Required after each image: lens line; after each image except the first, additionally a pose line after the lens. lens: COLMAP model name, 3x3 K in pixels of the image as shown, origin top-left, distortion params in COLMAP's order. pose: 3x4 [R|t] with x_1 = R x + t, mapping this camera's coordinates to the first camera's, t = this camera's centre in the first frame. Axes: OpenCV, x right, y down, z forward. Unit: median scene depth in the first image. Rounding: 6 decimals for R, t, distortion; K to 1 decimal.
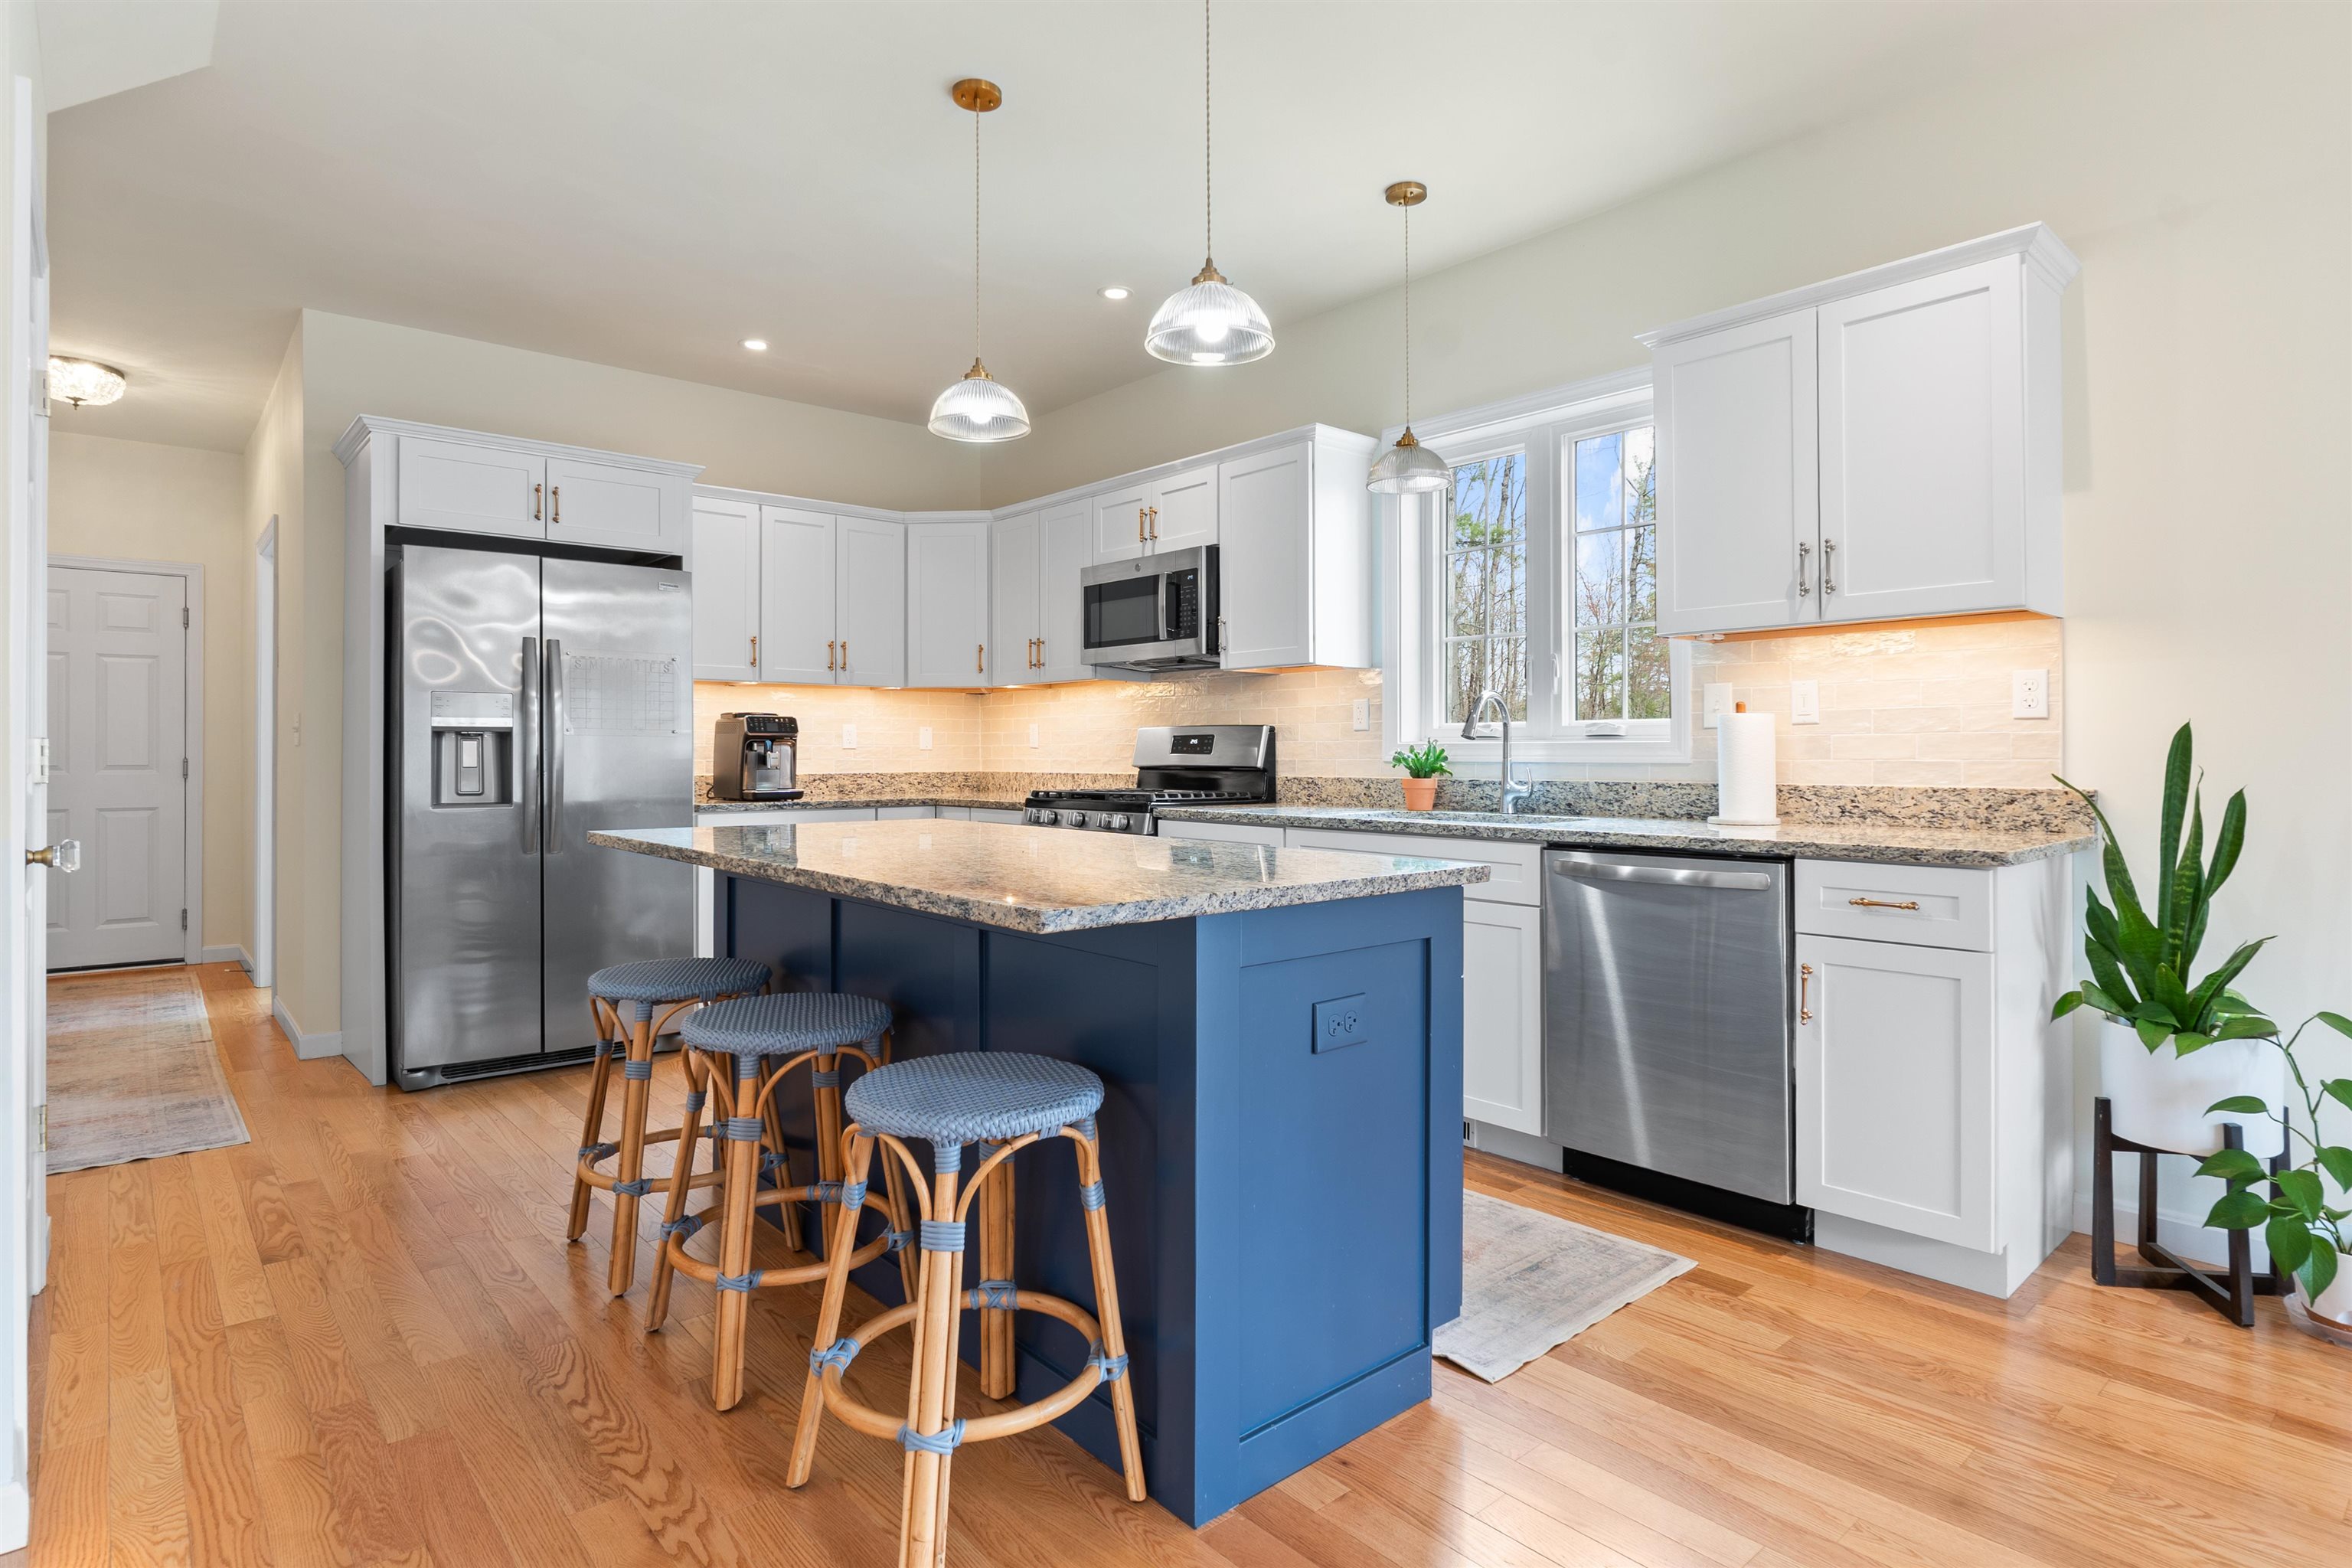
lens RADIAL K [[1201.3, 0, 1194.0], [0, 1201.3, 761.8], [0, 0, 1]] dist [-0.001336, 0.001229]
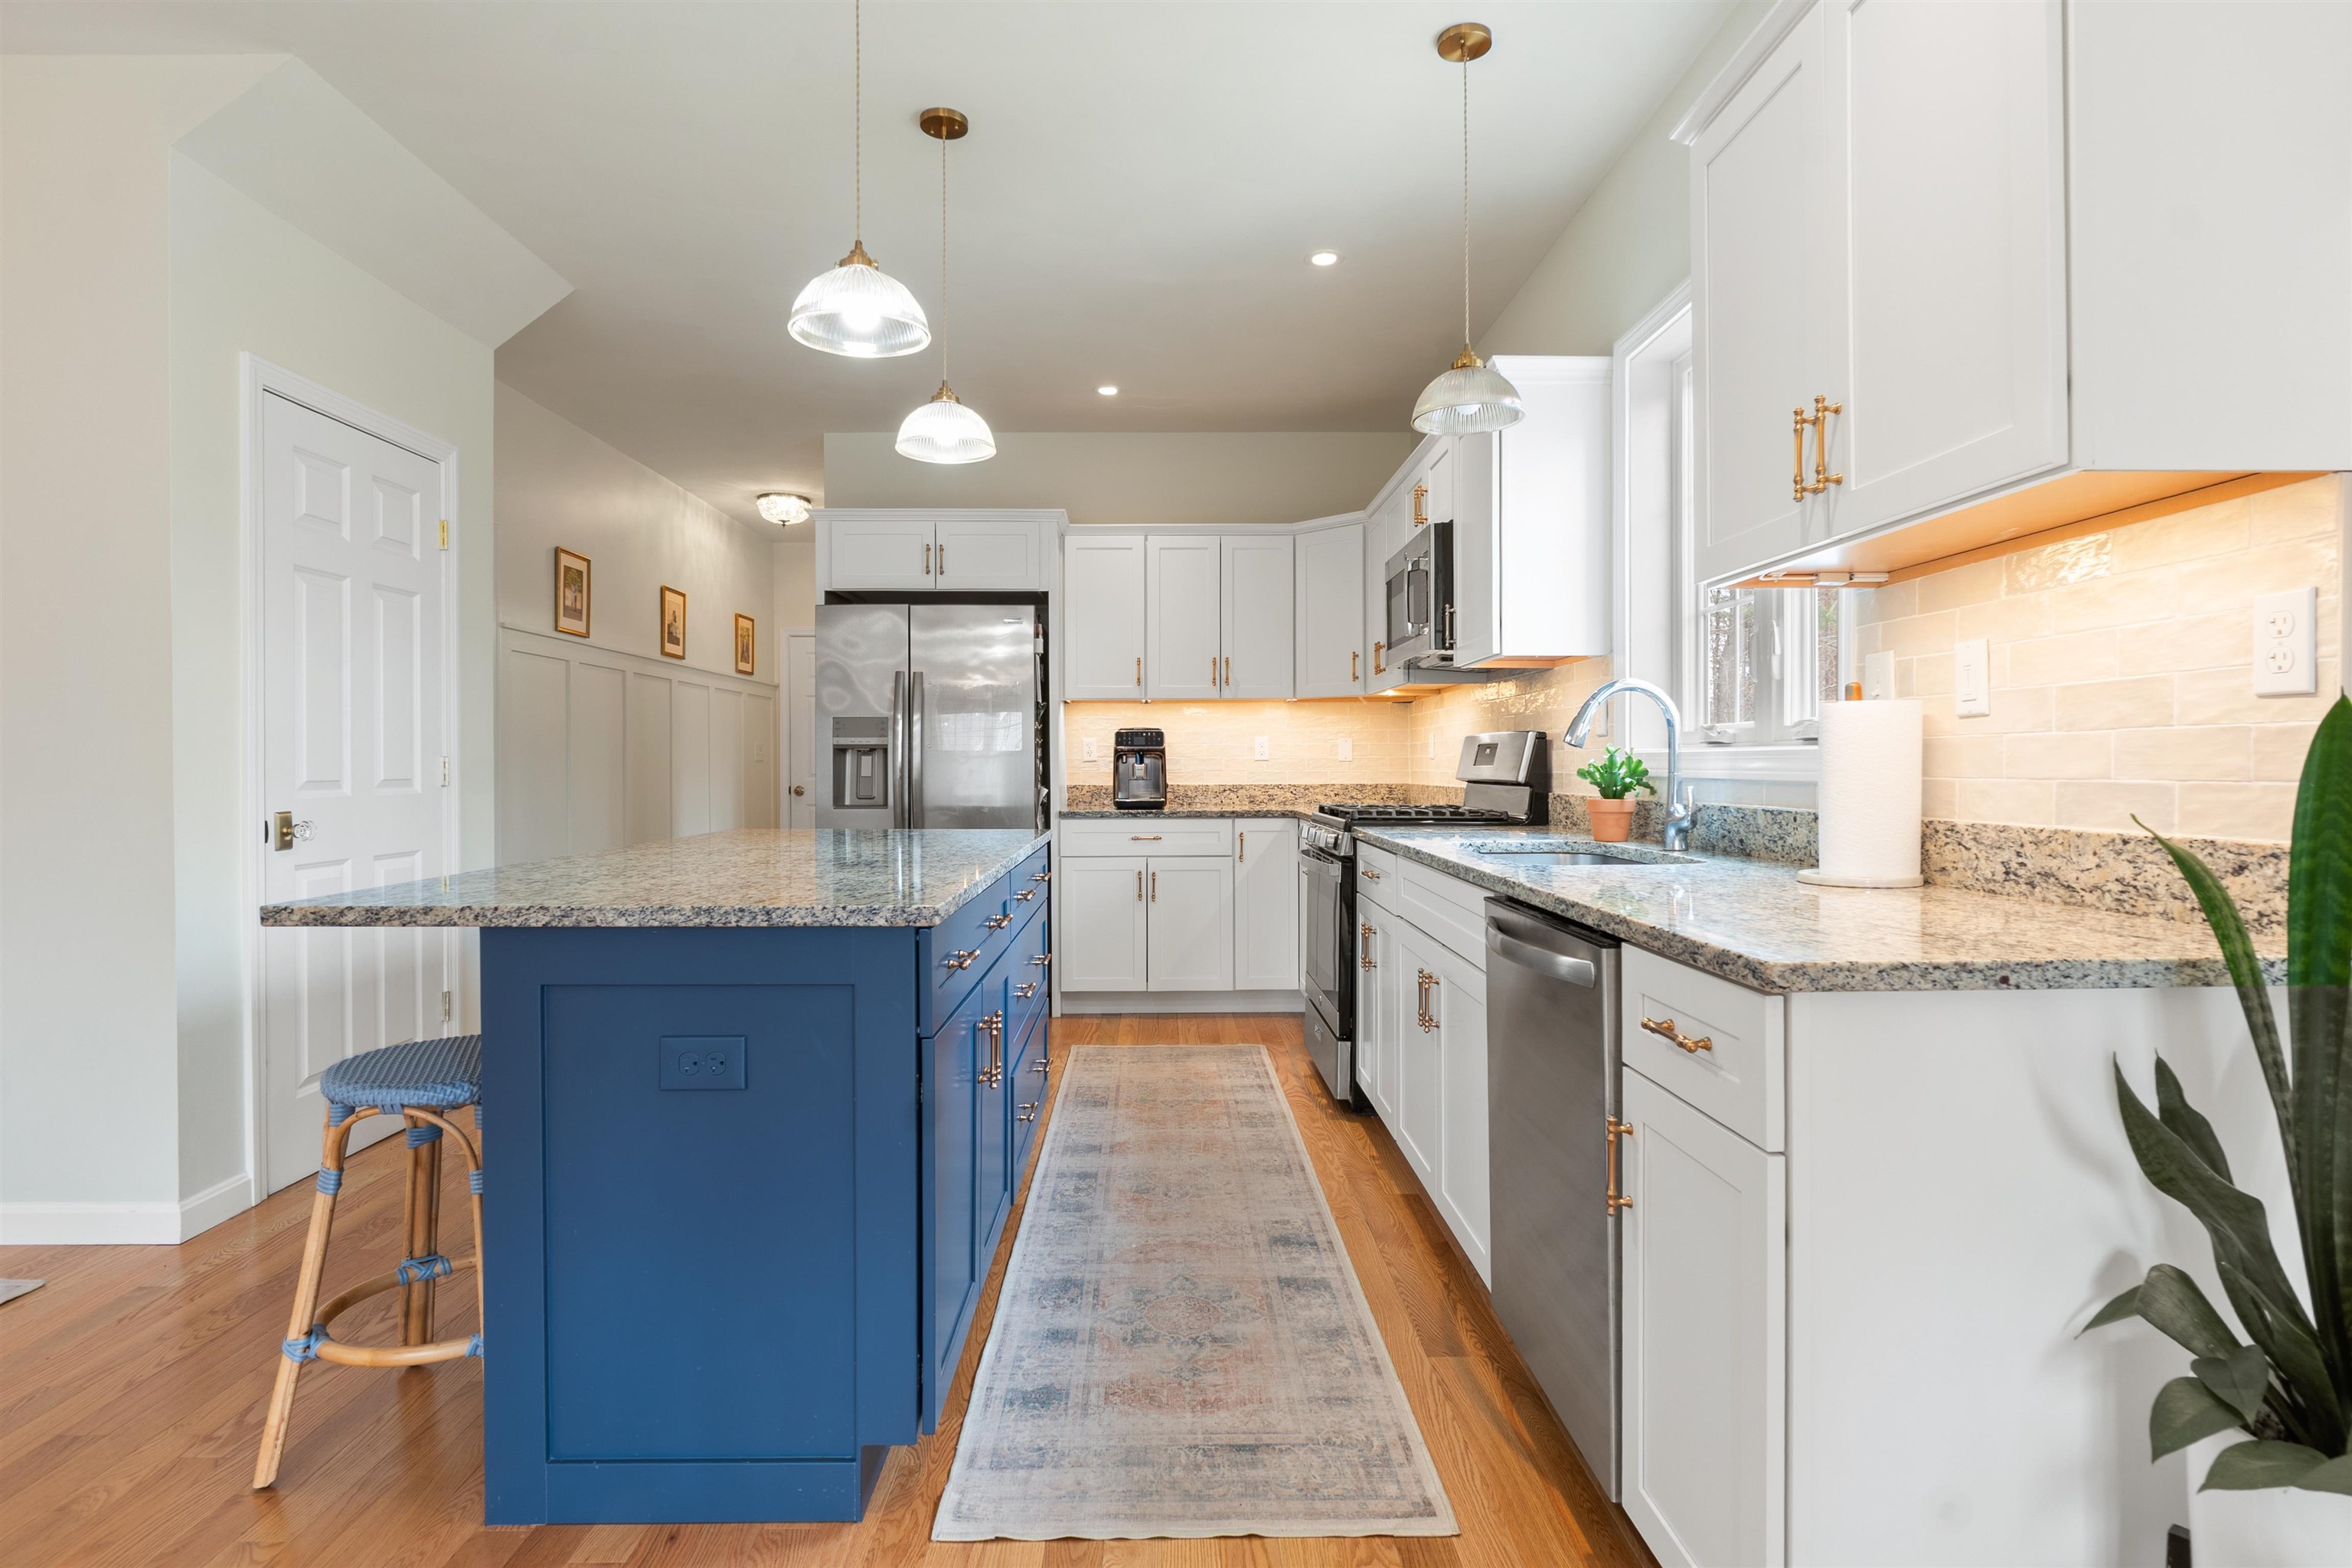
lens RADIAL K [[1201.3, 0, 1177.7], [0, 1201.3, 776.5], [0, 0, 1]] dist [-0.001336, 0.001229]
pose [[0.760218, 0.005712, -0.649643, 0.468796], [-0.002553, 0.999980, 0.005806, -0.003938], [0.649663, -0.002756, 0.760217, 0.252003]]
